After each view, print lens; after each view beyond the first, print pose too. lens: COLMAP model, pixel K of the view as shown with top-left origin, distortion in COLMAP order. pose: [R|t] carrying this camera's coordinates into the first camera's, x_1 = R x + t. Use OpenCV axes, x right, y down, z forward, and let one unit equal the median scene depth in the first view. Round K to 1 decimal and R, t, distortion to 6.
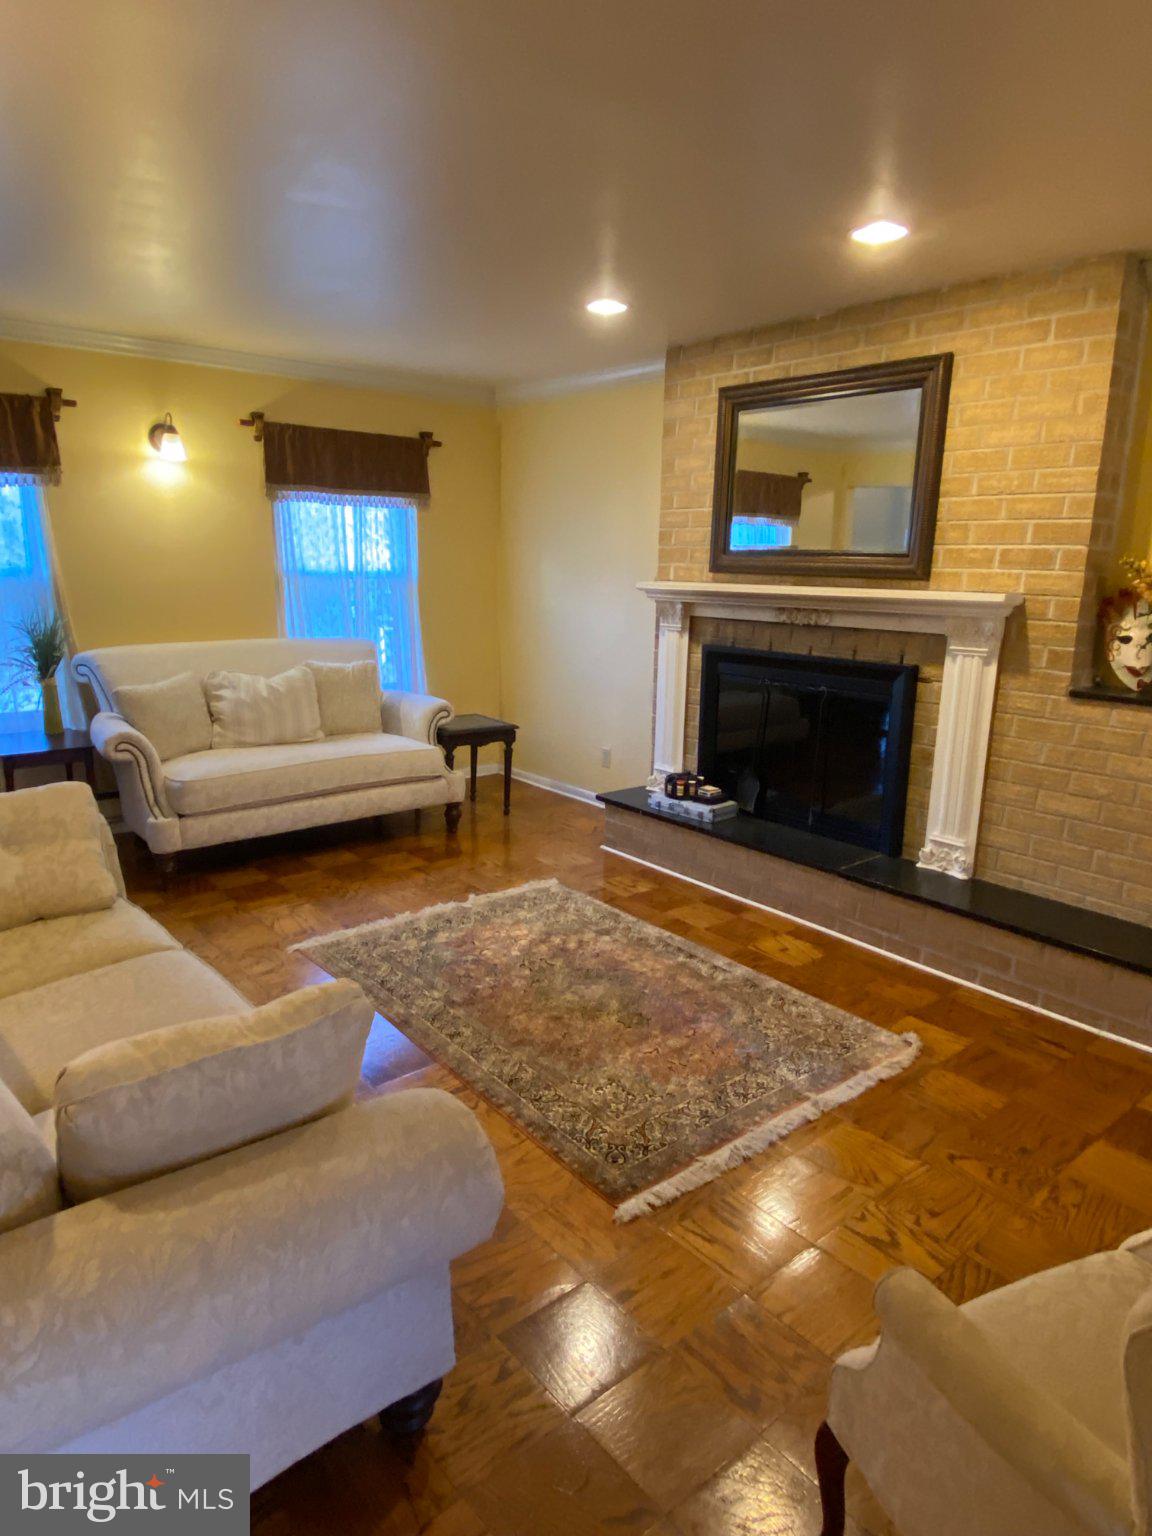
lens RADIAL K [[949.6, 0, 563.5], [0, 949.6, 762.4], [0, 0, 1]] dist [0.022088, -0.029468]
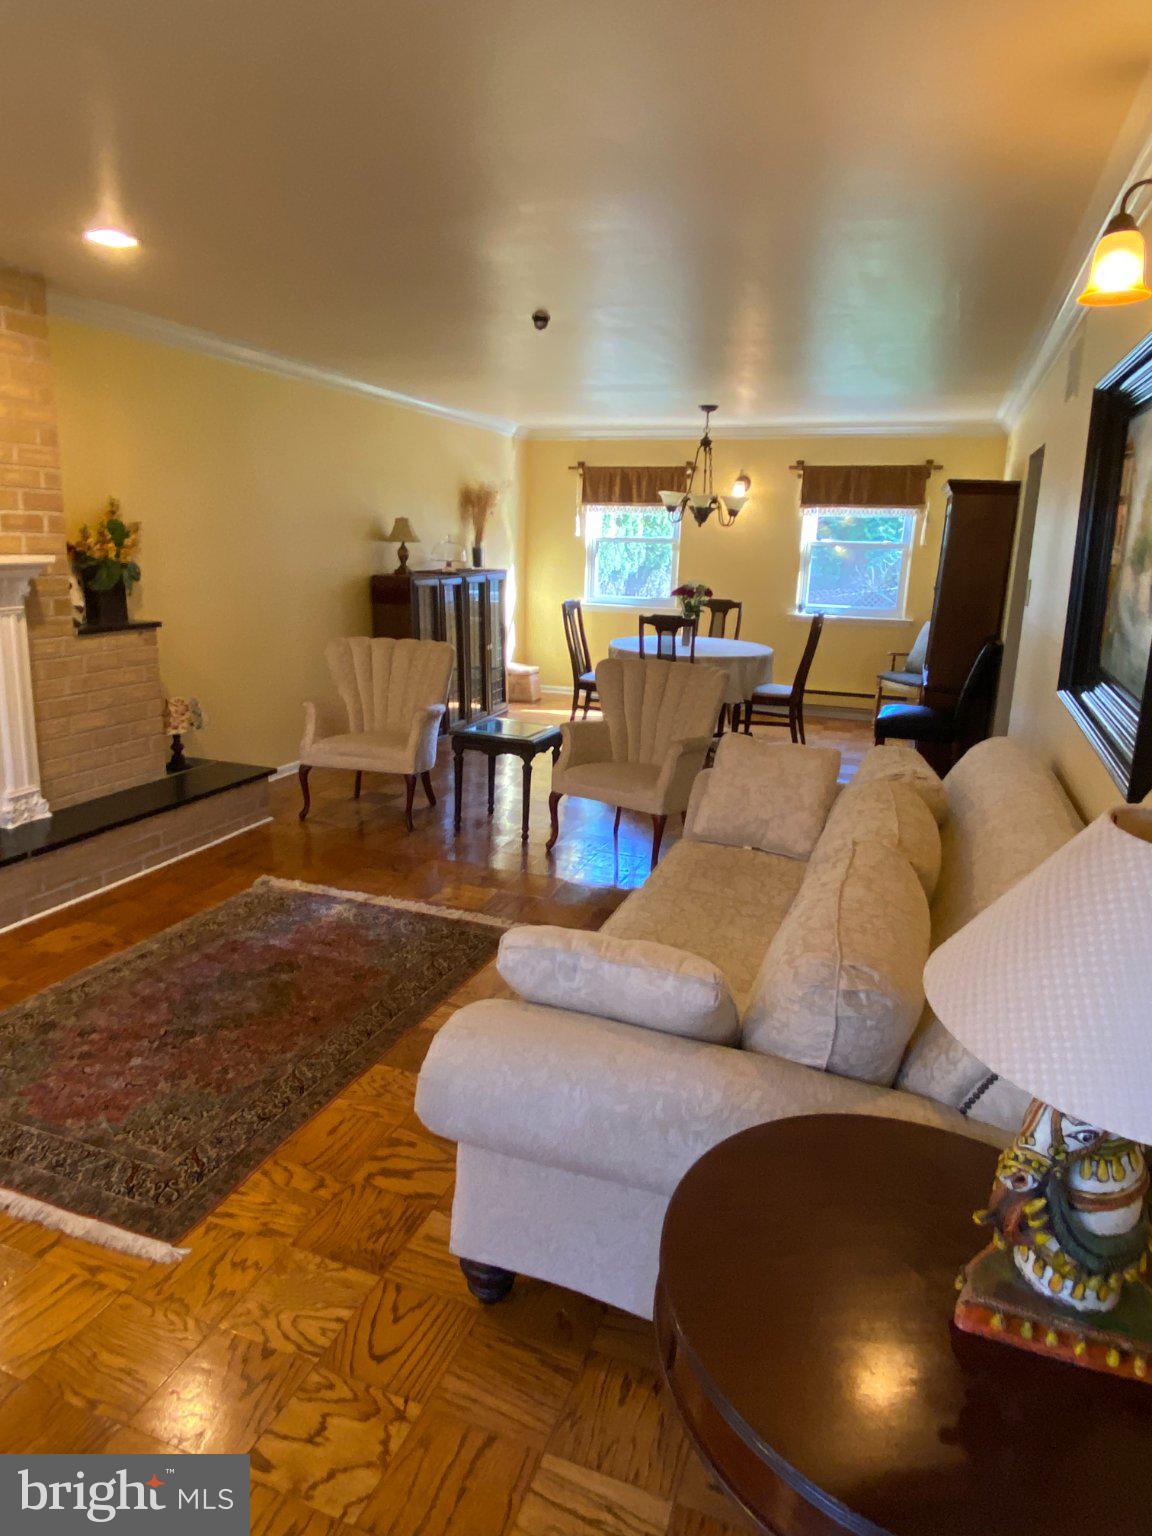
lens RADIAL K [[949.6, 0, 568.5], [0, 949.6, 759.7], [0, 0, 1]] dist [0.022088, -0.029468]
pose [[-0.532817, -0.211630, 0.819340, -0.847705], [0.149350, 0.929508, 0.337208, -0.237133], [-0.832947, 0.302039, -0.463651, 1.068581]]
